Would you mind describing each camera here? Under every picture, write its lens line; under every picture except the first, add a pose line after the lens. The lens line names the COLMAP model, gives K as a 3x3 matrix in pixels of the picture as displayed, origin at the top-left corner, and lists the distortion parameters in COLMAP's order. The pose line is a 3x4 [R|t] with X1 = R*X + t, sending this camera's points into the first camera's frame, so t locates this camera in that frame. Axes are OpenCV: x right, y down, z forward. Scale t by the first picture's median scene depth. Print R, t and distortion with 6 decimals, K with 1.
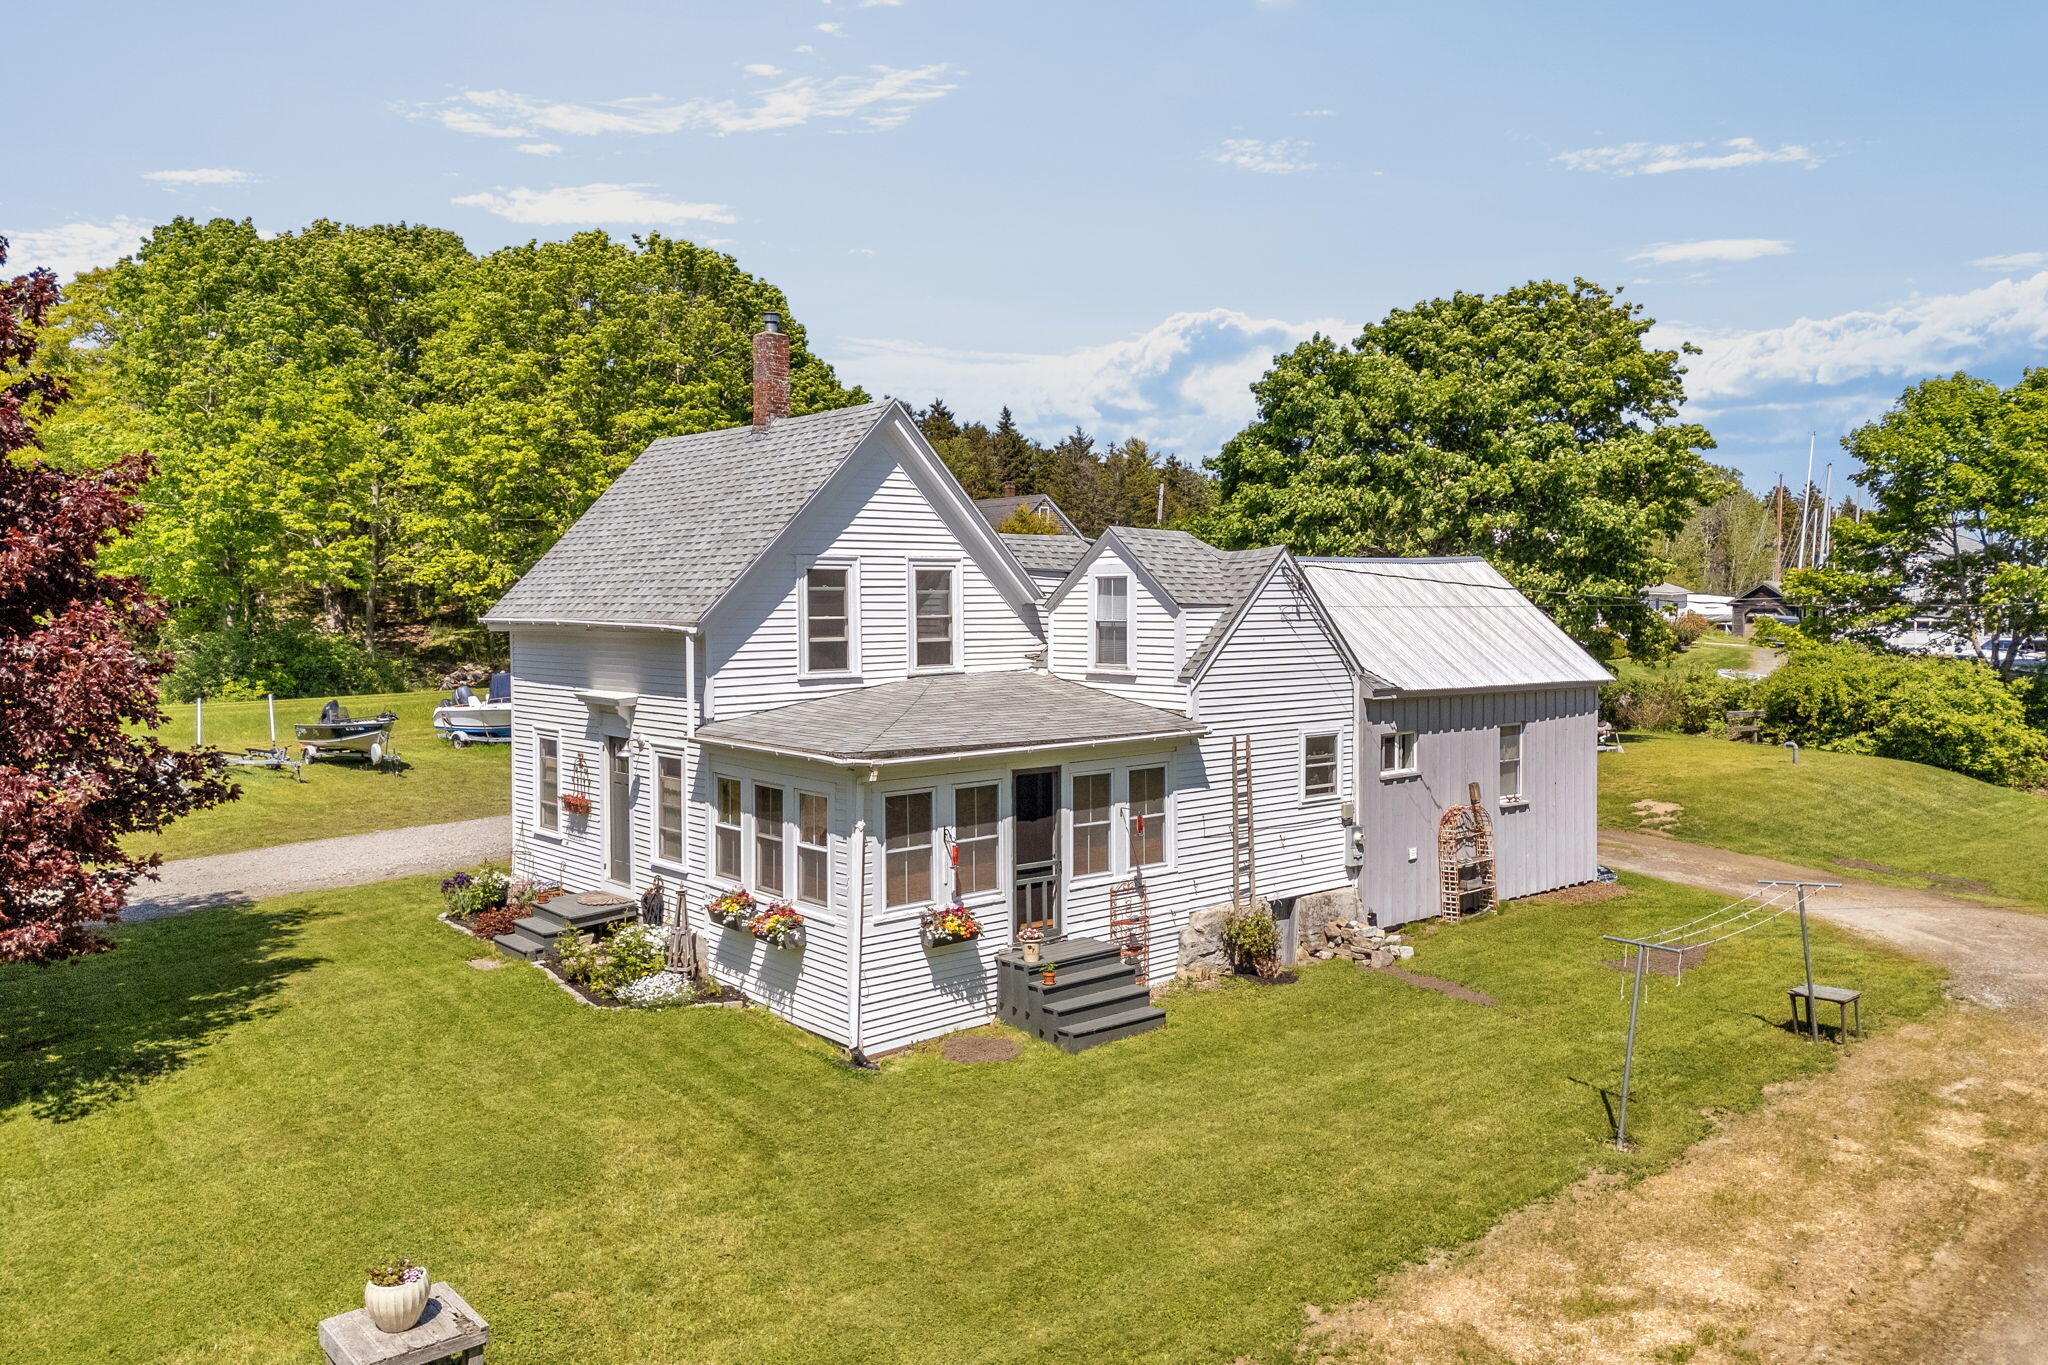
lens RADIAL K [[1493.0, 0, 1035.3], [0, 1493.0, 672.0], [0, 0, 1]] dist [0.095502, -0.108571]
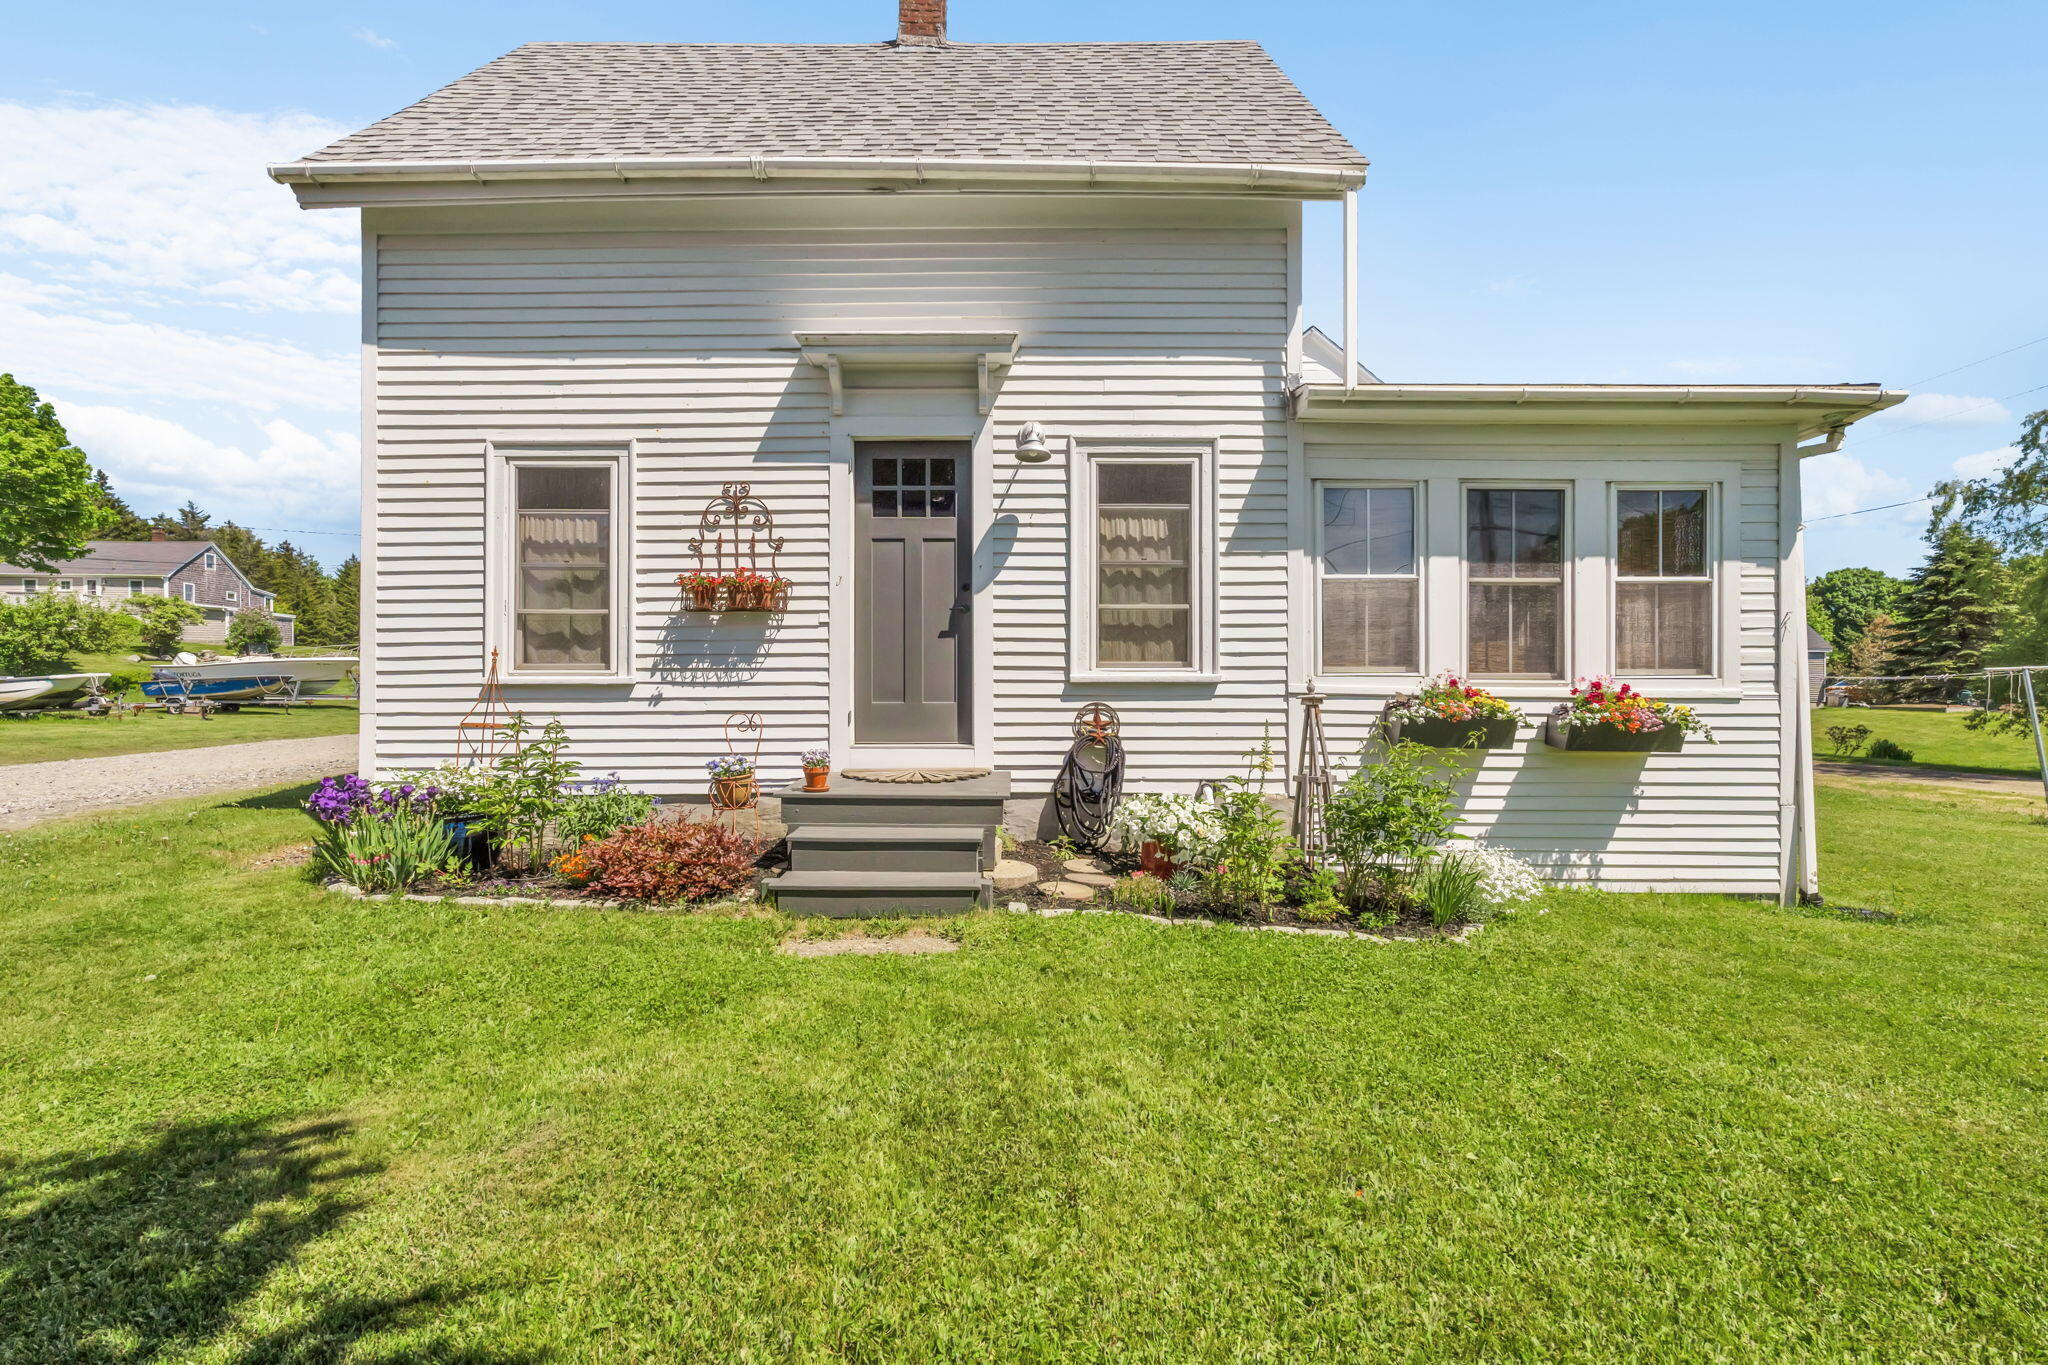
lens RADIAL K [[1404.0, 0, 1024.0], [0, 1404.0, 682.5], [0, 0, 1]] dist [0.001145, -0.040246]
pose [[0.650178, 0.008395, 0.759736, -0.611852], [0.033526, 0.998648, -0.039726, 0.144052], [-0.759042, 0.051300, 0.649017, 0.704459]]
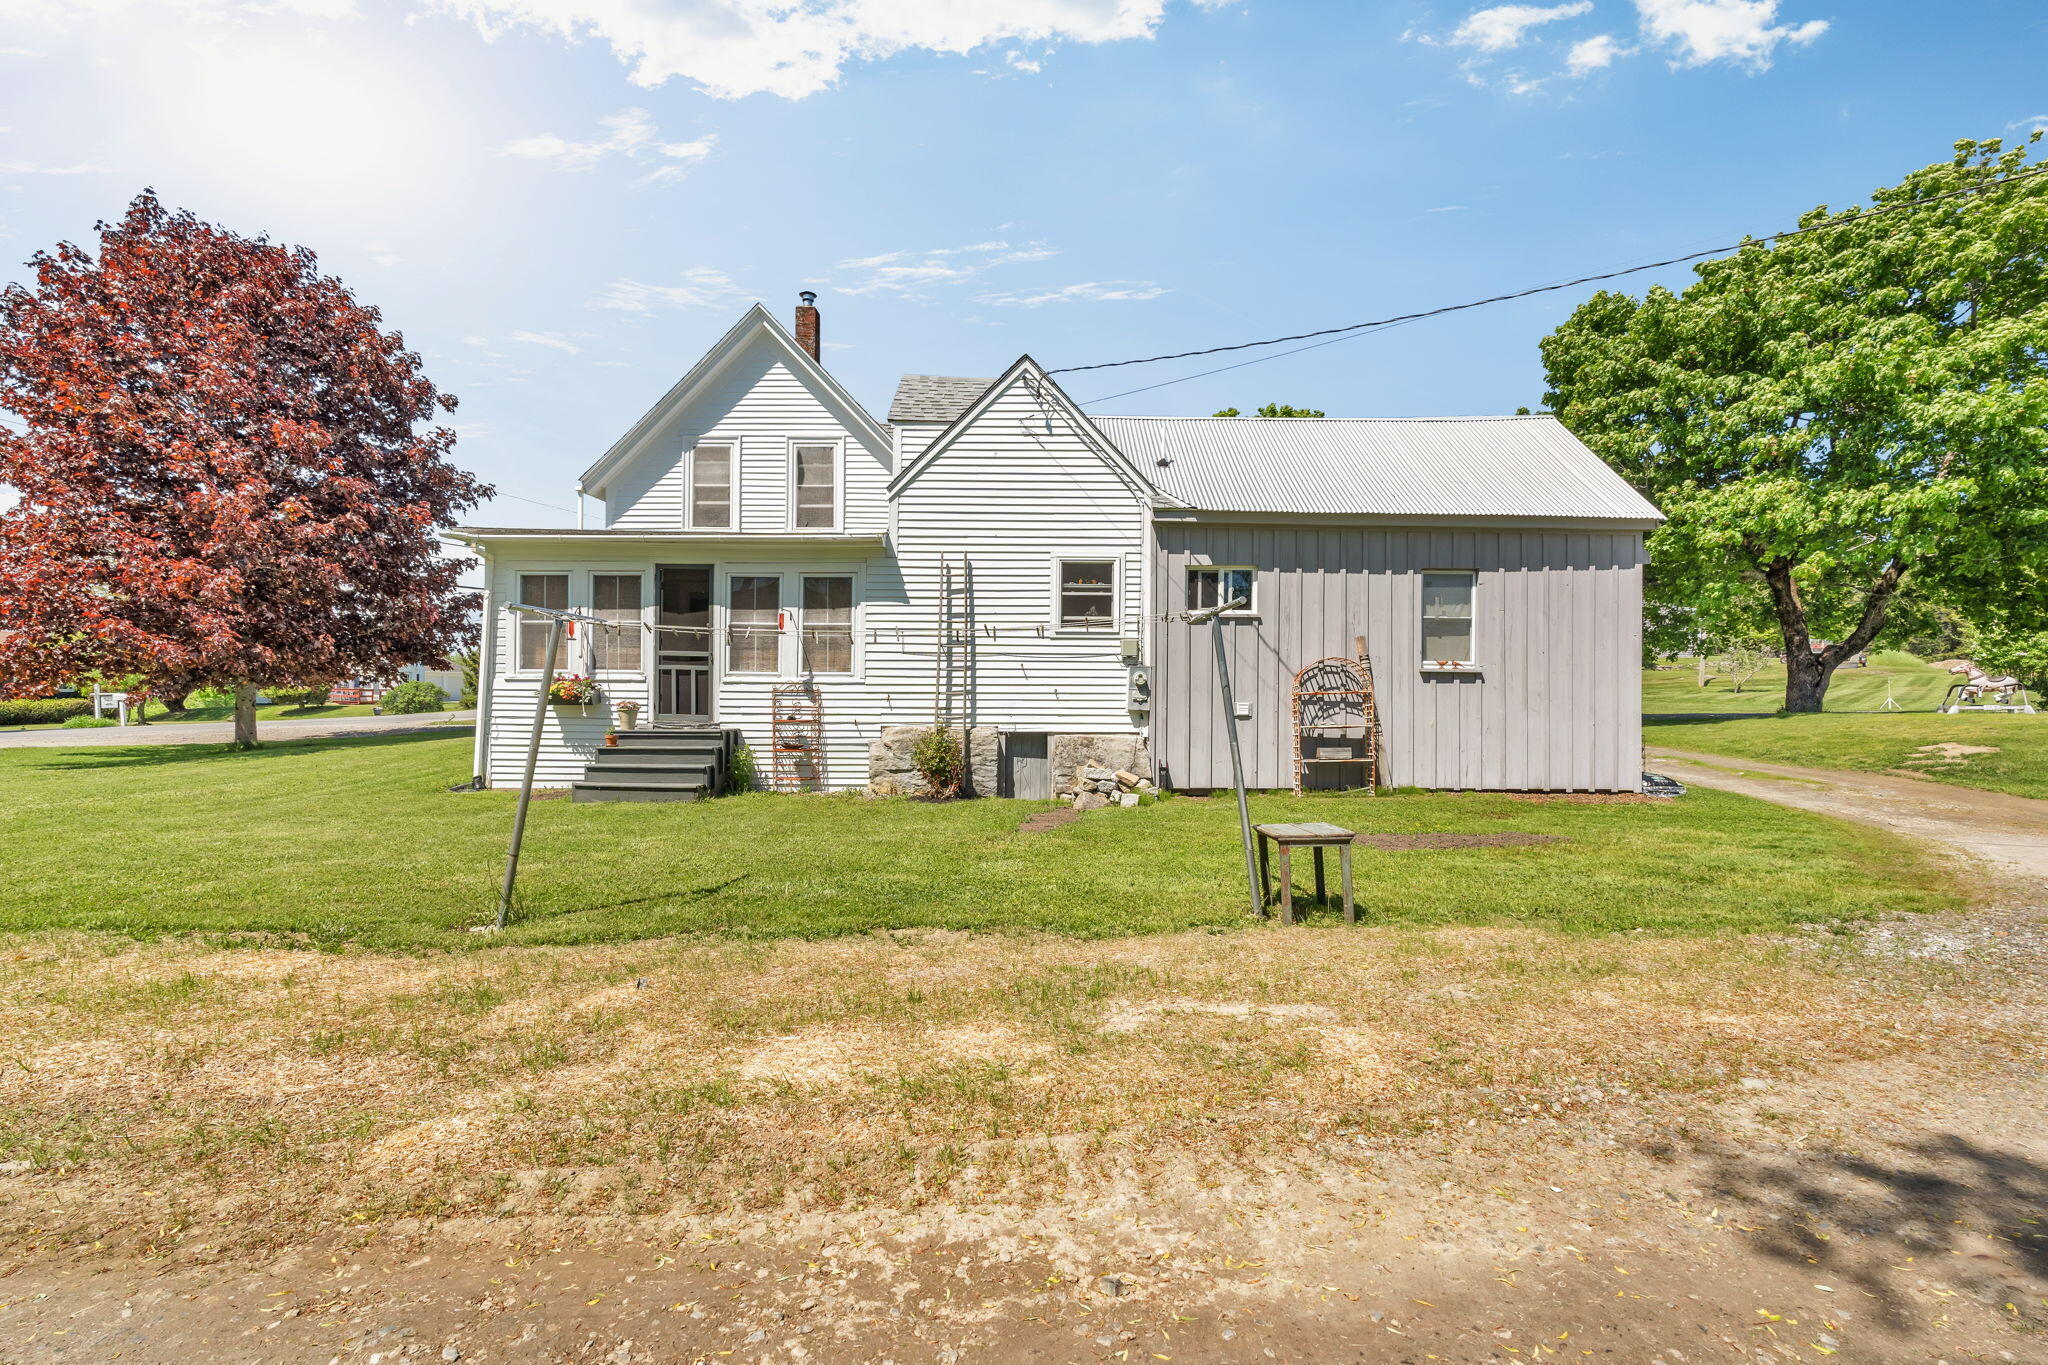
lens RADIAL K [[894.3, 0, 1020.5], [0, 894.3, 696.3], [0, 0, 1]] dist [-0.001370, -0.000174]
pose [[0.759009, 0.011564, -0.650977, 0.545278], [-0.044345, 0.998439, -0.033967, 0.153306], [0.649568, 0.054648, 0.758337, 0.596454]]
